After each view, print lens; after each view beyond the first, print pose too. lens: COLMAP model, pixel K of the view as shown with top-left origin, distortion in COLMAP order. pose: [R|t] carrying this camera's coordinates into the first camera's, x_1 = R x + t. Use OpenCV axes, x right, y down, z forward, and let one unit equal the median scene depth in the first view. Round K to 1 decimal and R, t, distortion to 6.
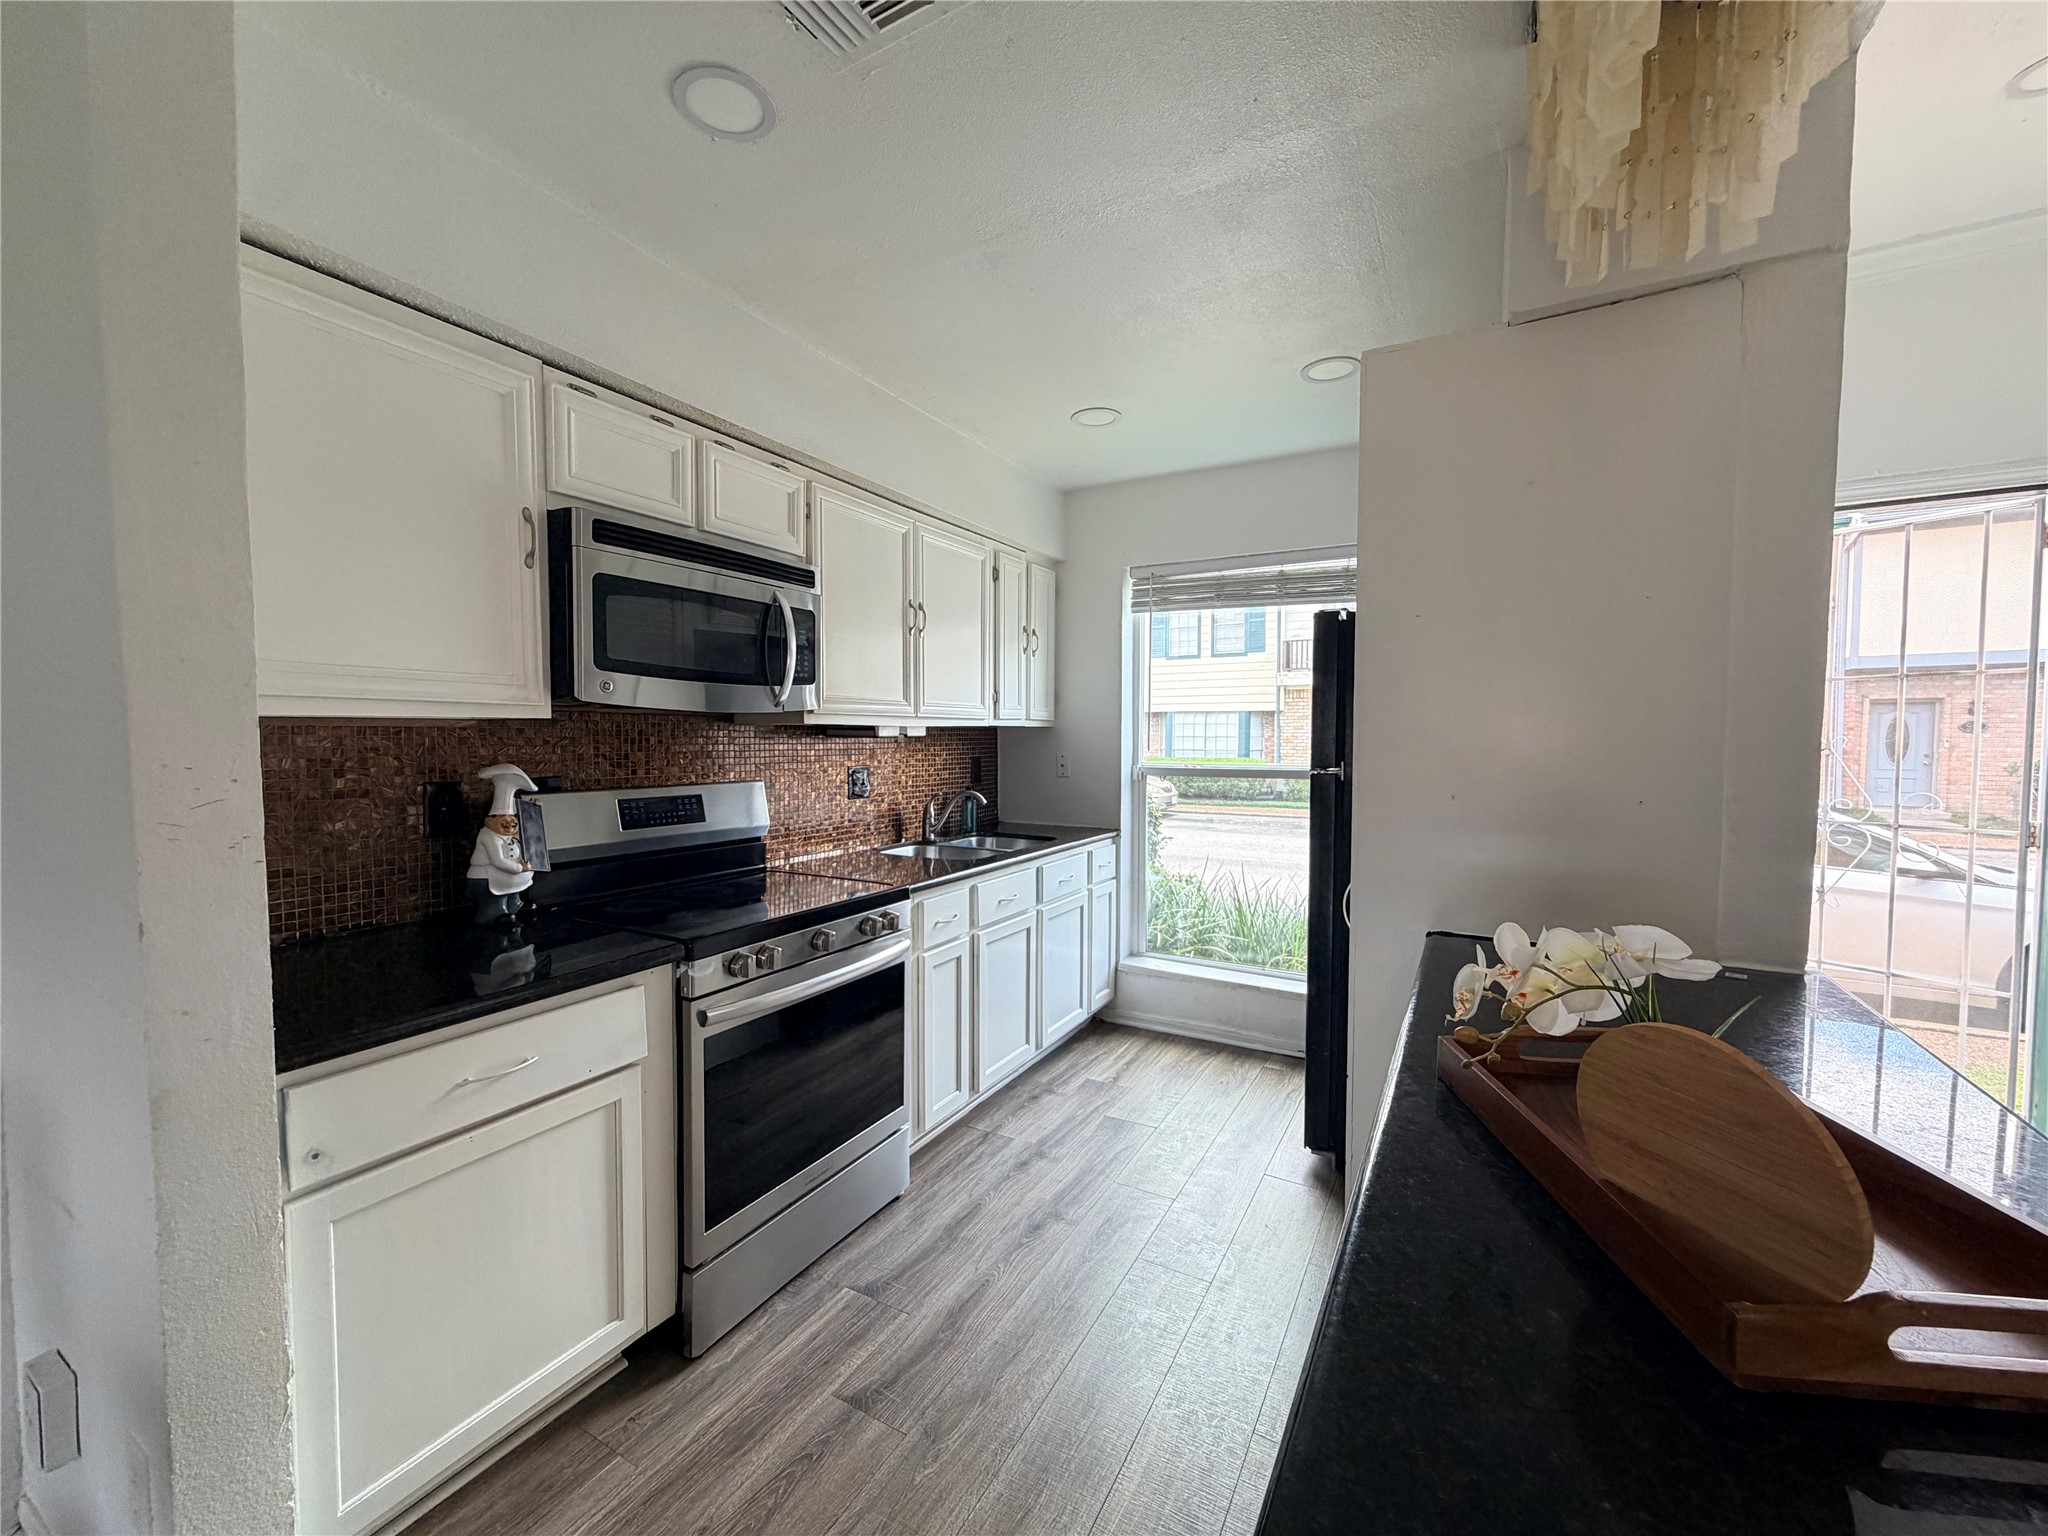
lens RADIAL K [[820.3, 0, 1013.6], [0, 820.3, 768.3], [0, 0, 1]] dist [0.000501, 0.000231]
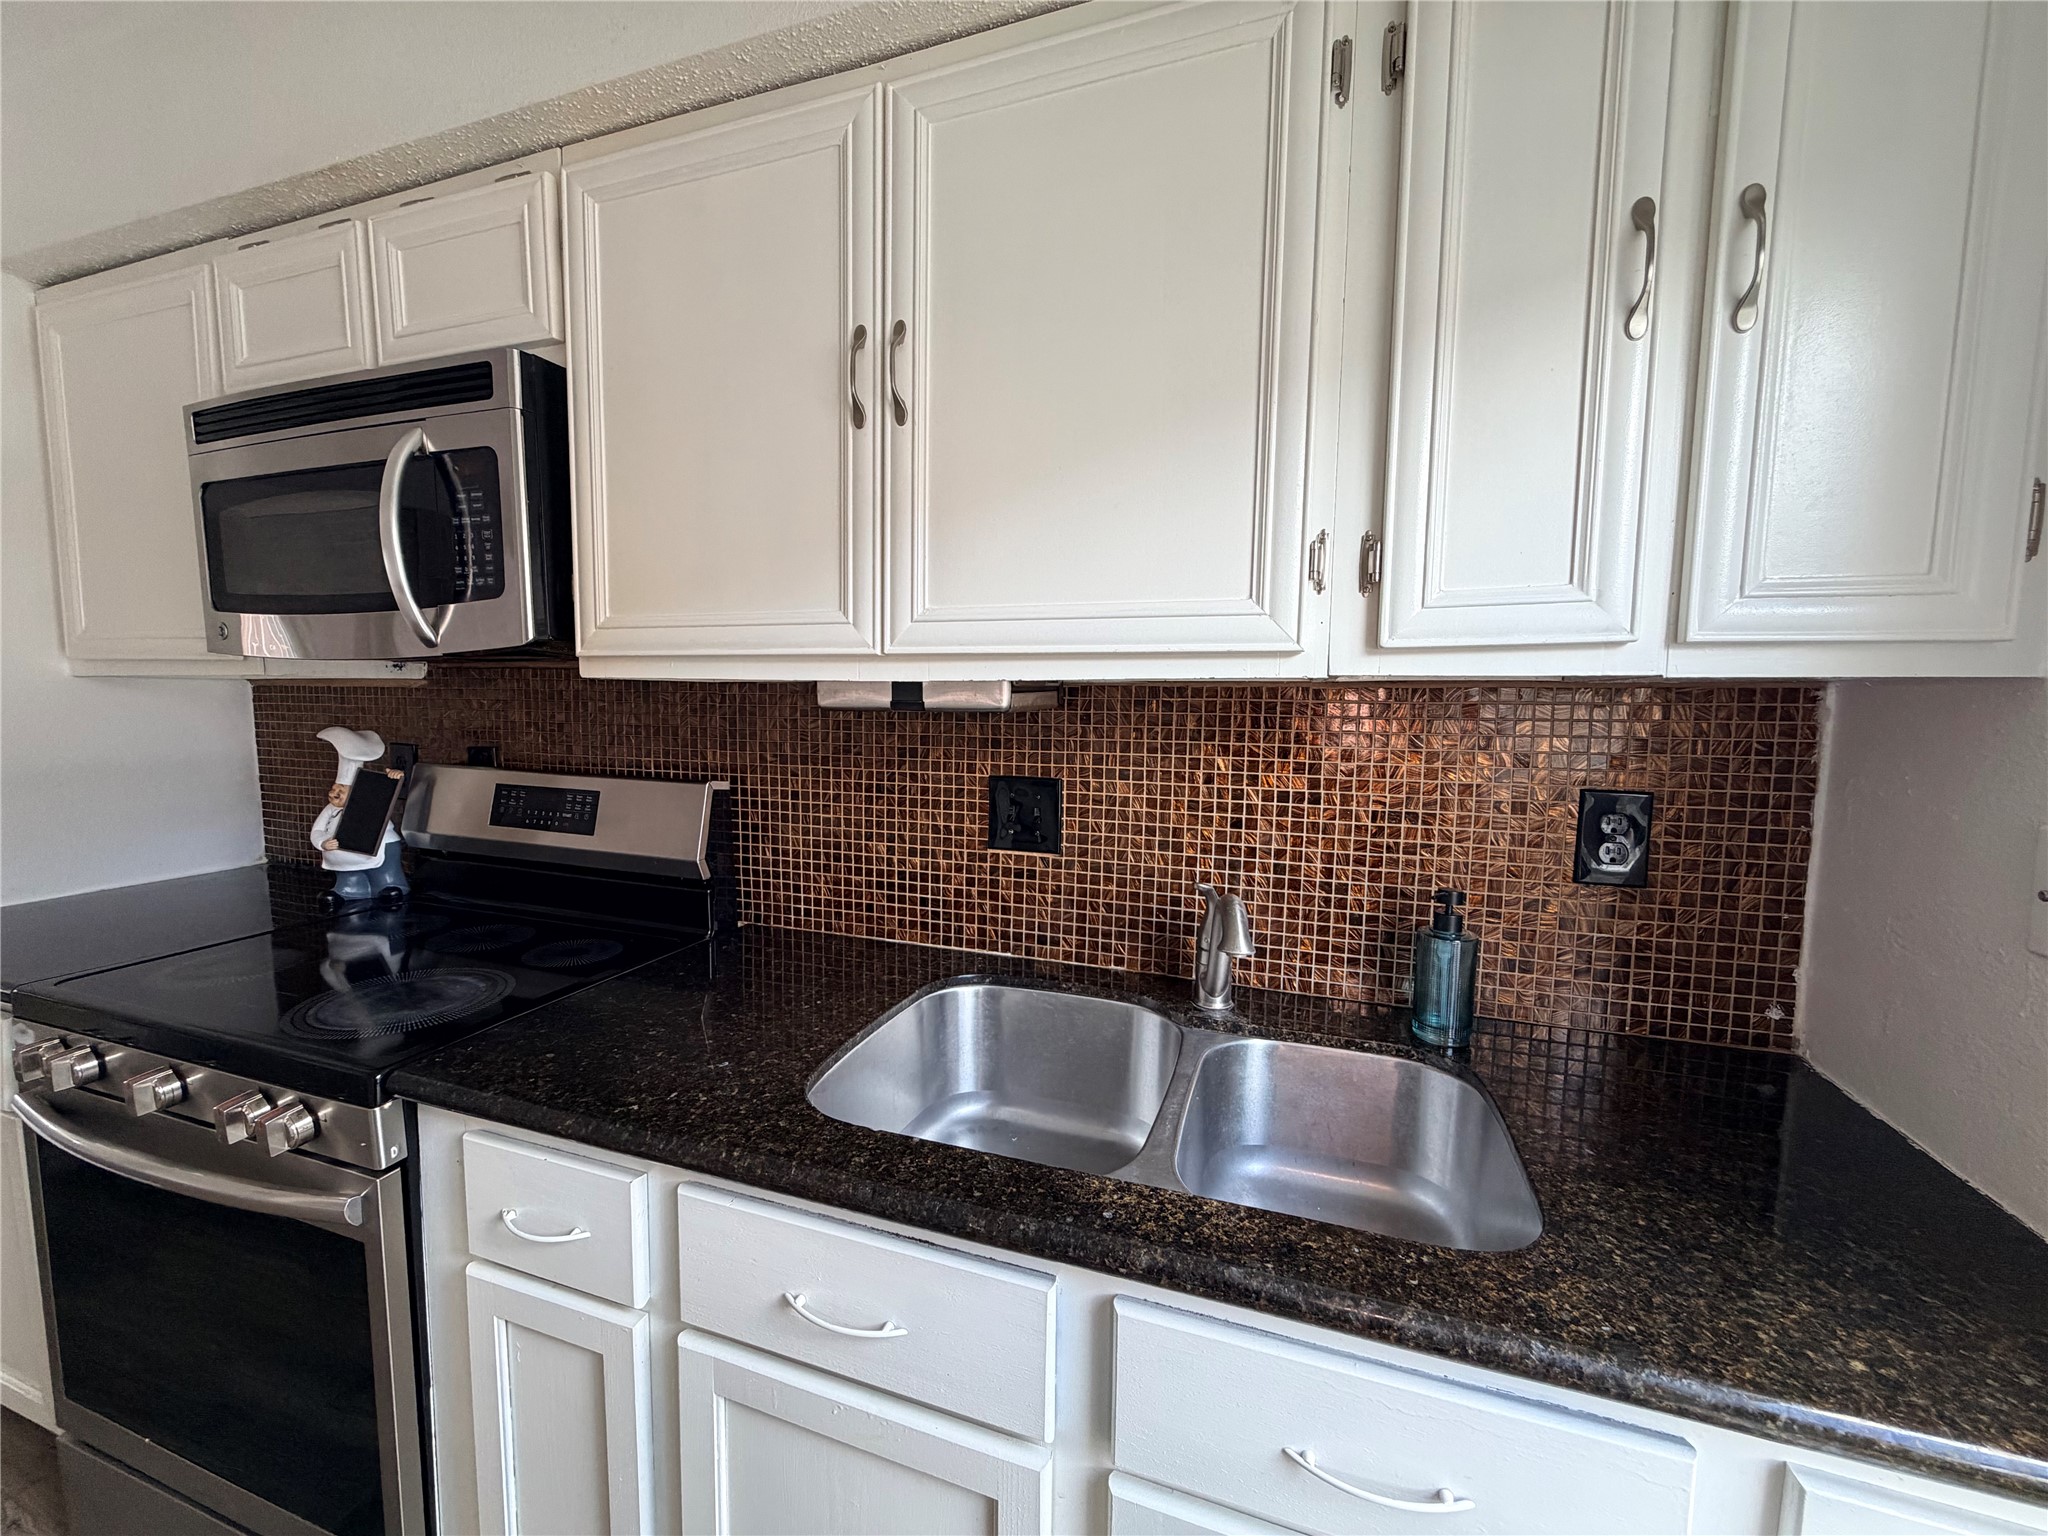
lens RADIAL K [[820.3, 0, 1013.6], [0, 820.3, 768.3], [0, 0, 1]] dist [0.000501, 0.000231]
pose [[0.178797, 0.087881, -0.979953, 0.304791], [-0.052048, 0.995453, 0.079775, -0.054492], [0.982508, 0.036741, 0.182558, 1.201515]]
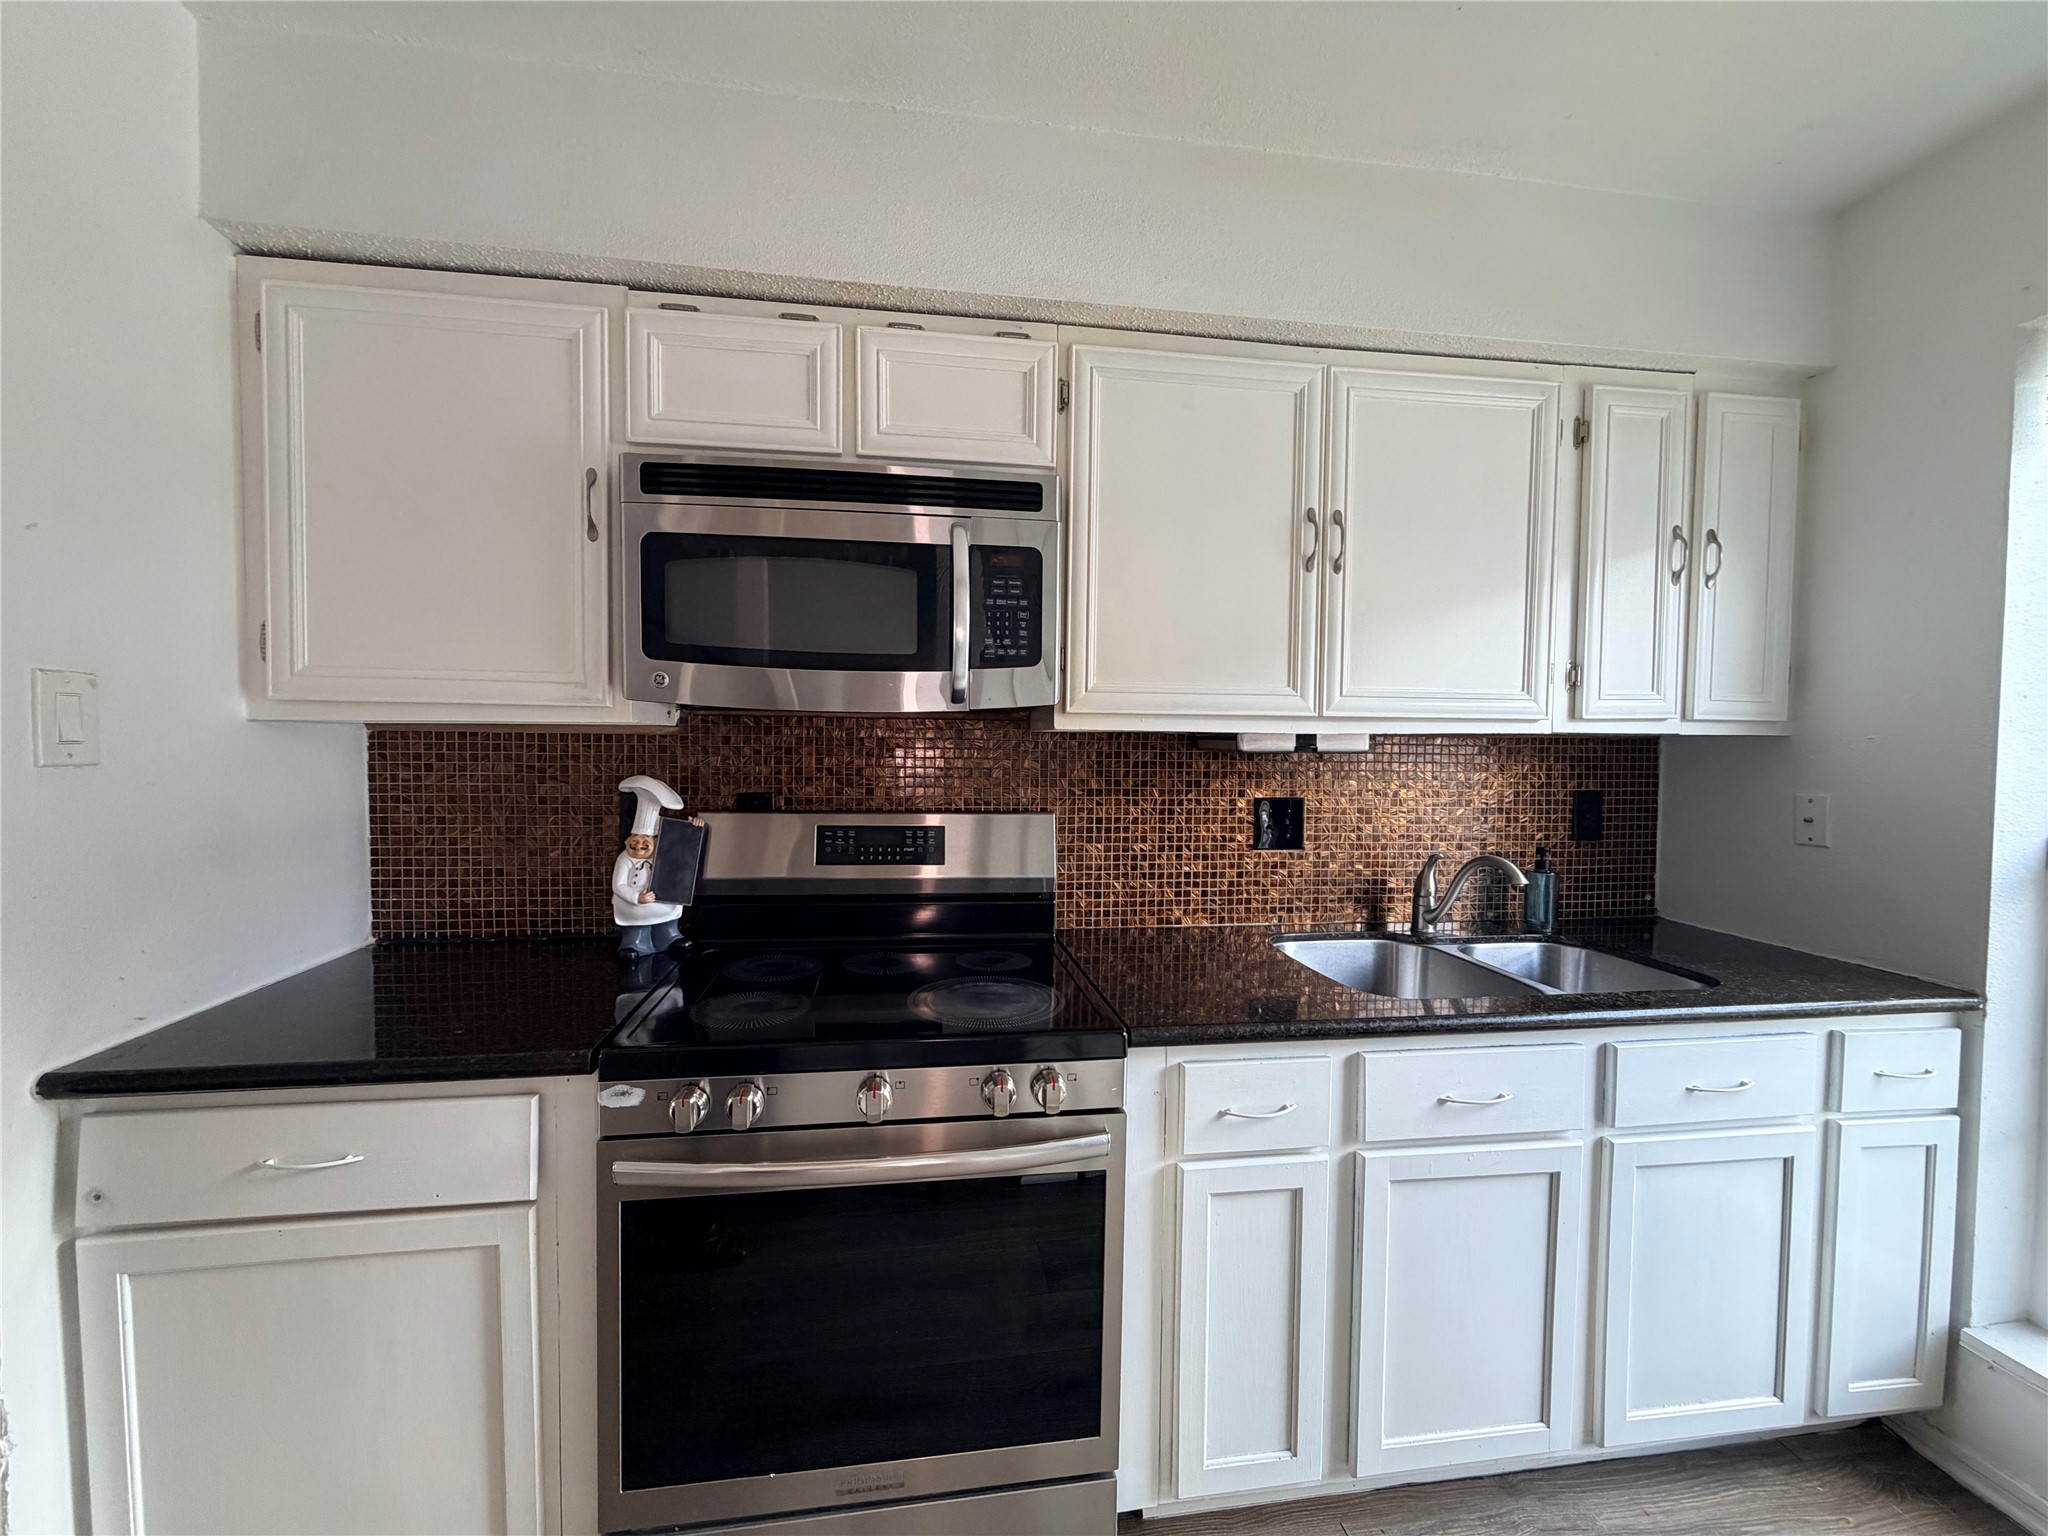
lens RADIAL K [[820.3, 0, 1013.6], [0, 820.3, 768.3], [0, 0, 1]] dist [0.000501, 0.000231]
pose [[0.612555, 0.030999, -0.789820, 0.237638], [-0.041989, 0.999096, 0.006648, -0.027694], [0.789312, 0.029091, 0.613302, 0.597010]]
